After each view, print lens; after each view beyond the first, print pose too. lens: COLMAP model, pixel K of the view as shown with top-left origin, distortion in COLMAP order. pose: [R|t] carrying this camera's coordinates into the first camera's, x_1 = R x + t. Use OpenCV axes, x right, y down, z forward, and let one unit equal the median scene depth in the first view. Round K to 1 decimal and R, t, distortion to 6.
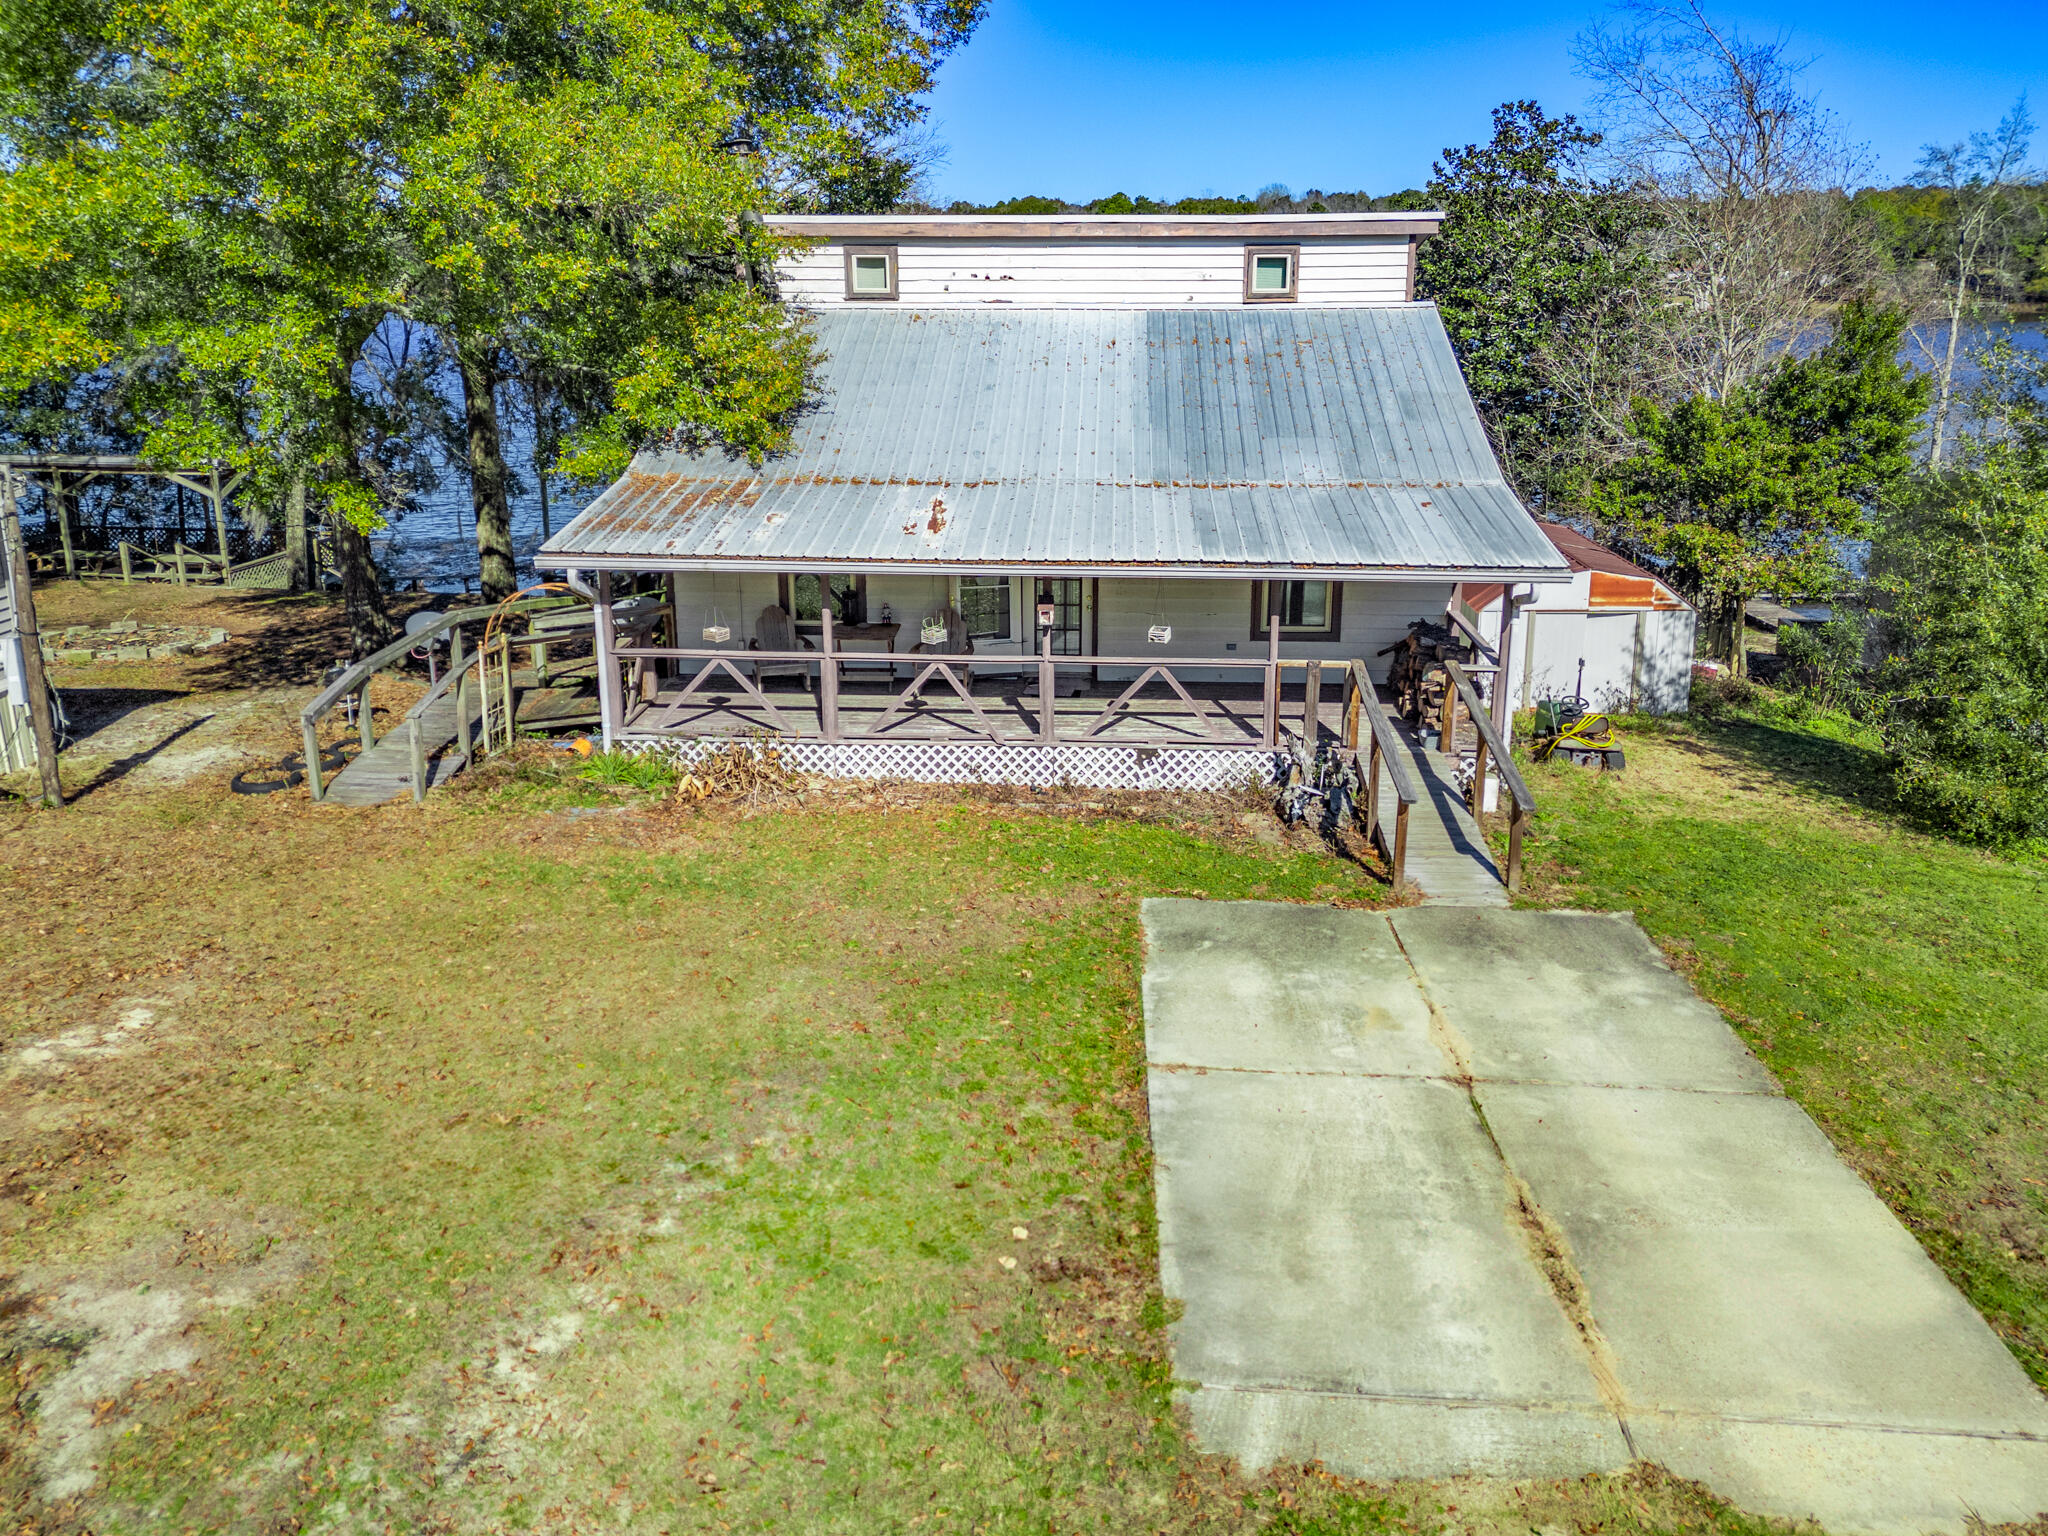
lens RADIAL K [[1412.1, 0, 1024.0], [0, 1412.1, 768.0], [0, 0, 1]] dist [0.091258, -0.086300]
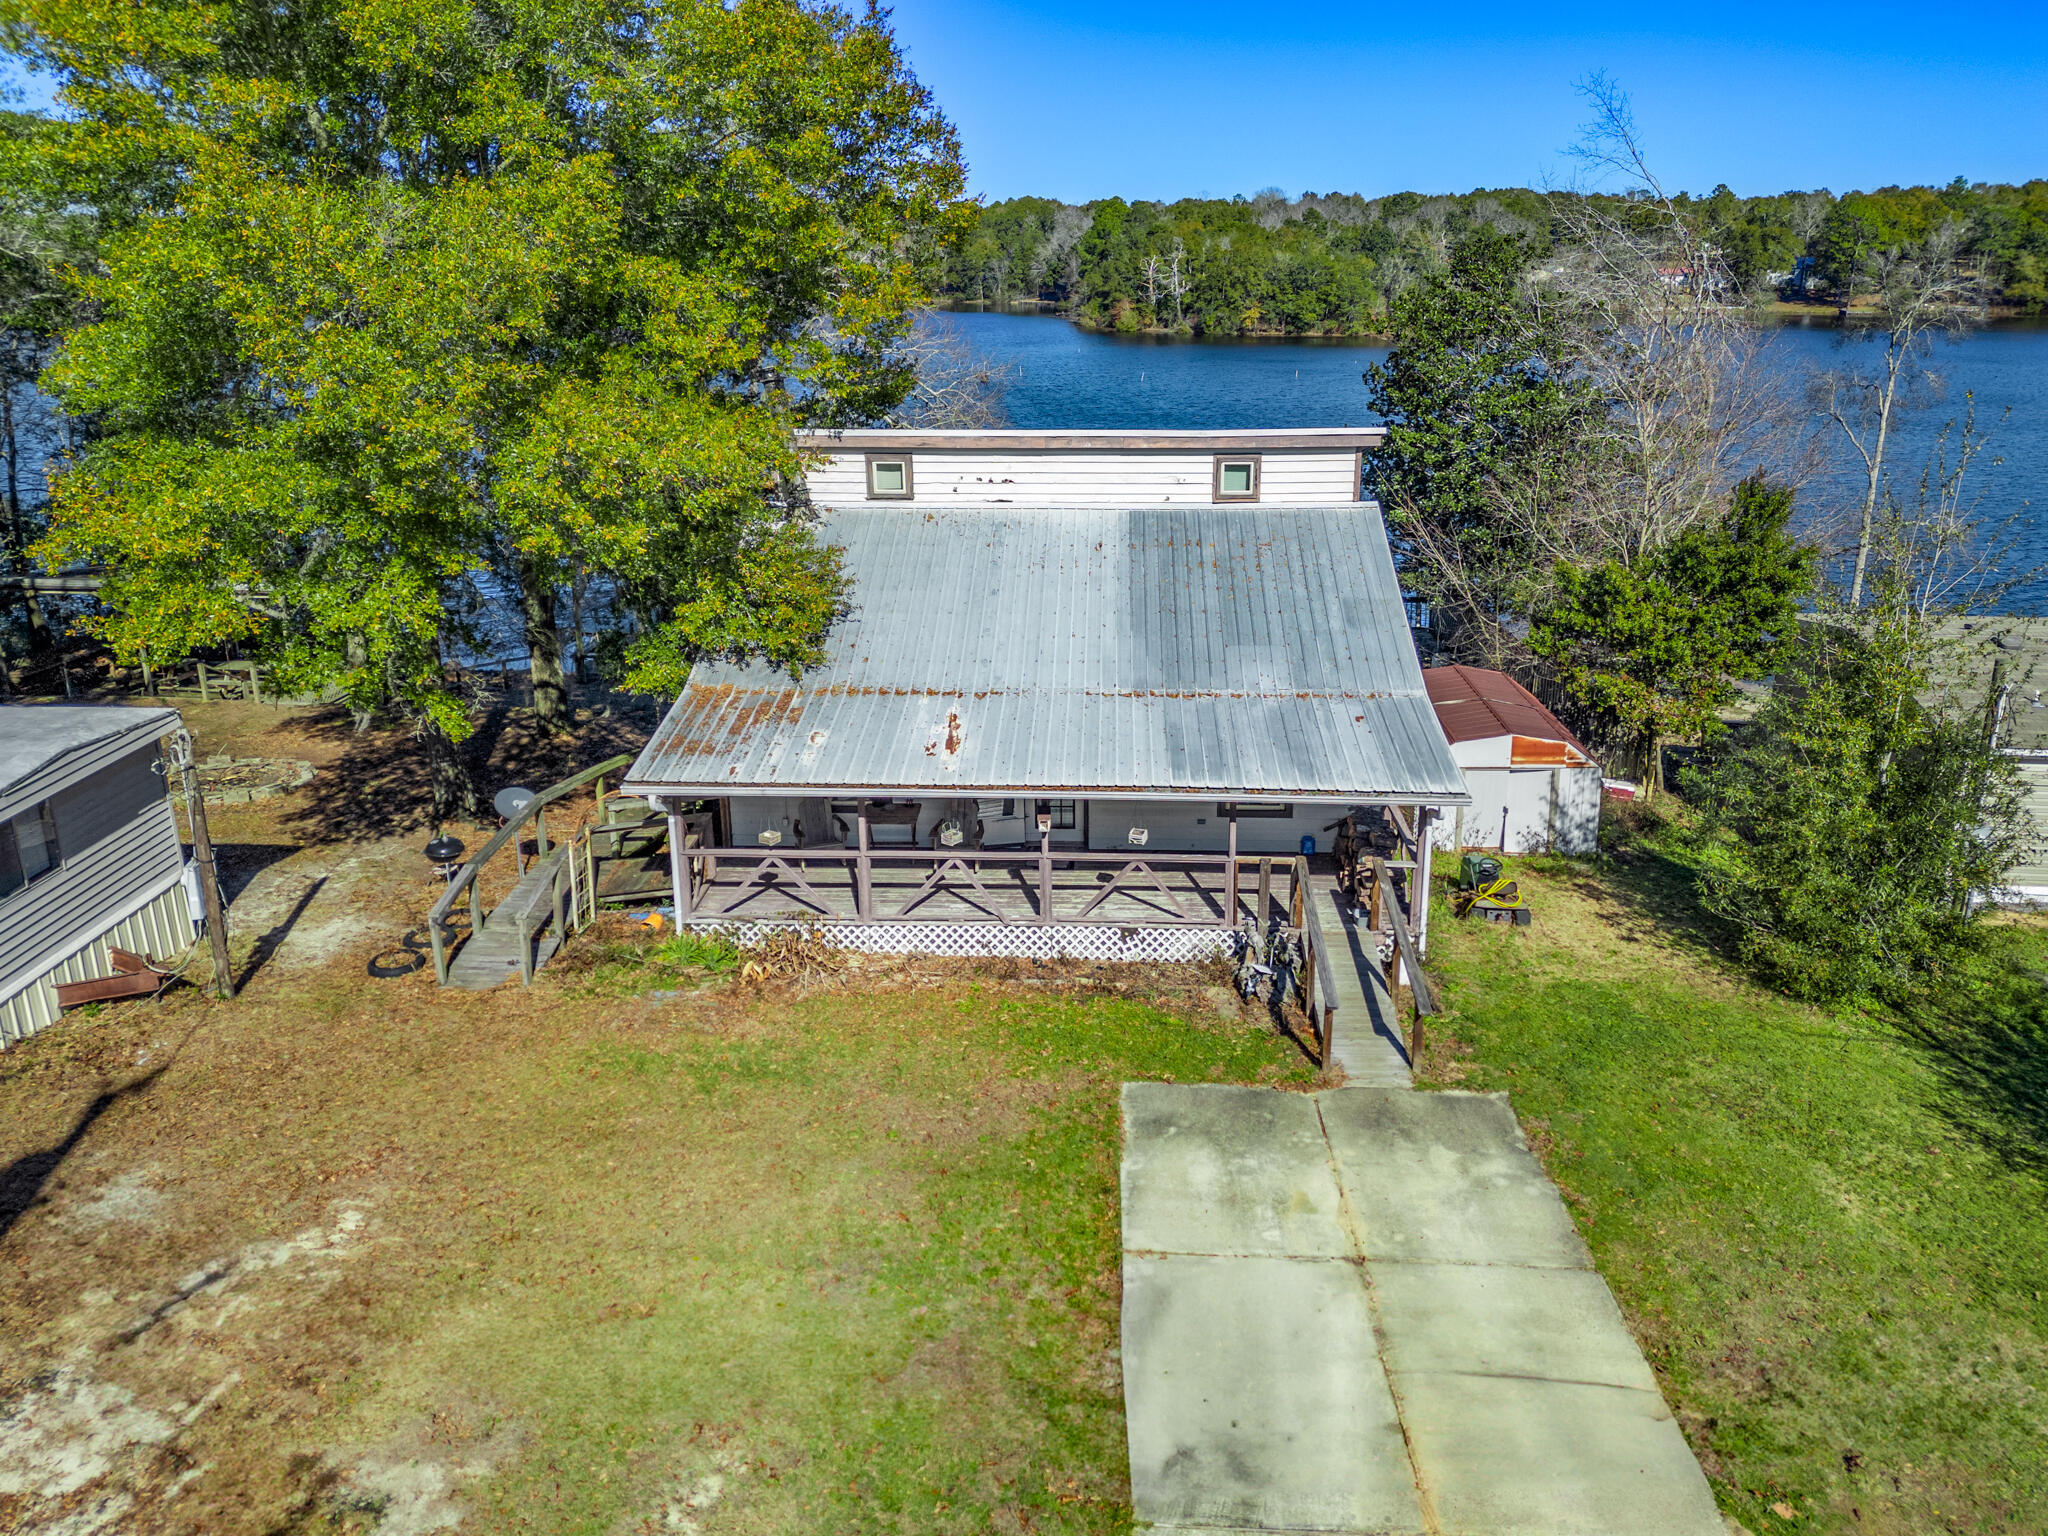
lens RADIAL K [[1456.7, 0, 1047.4], [0, 1456.7, 768.9], [0, 0, 1]] dist [0.094843, -0.102208]
pose [[0.999850, -0.009552, 0.014477, 0.000692], [0.009001, 0.999249, 0.037679, -0.196468], [-0.014826, -0.037543, 0.999185, -0.237318]]
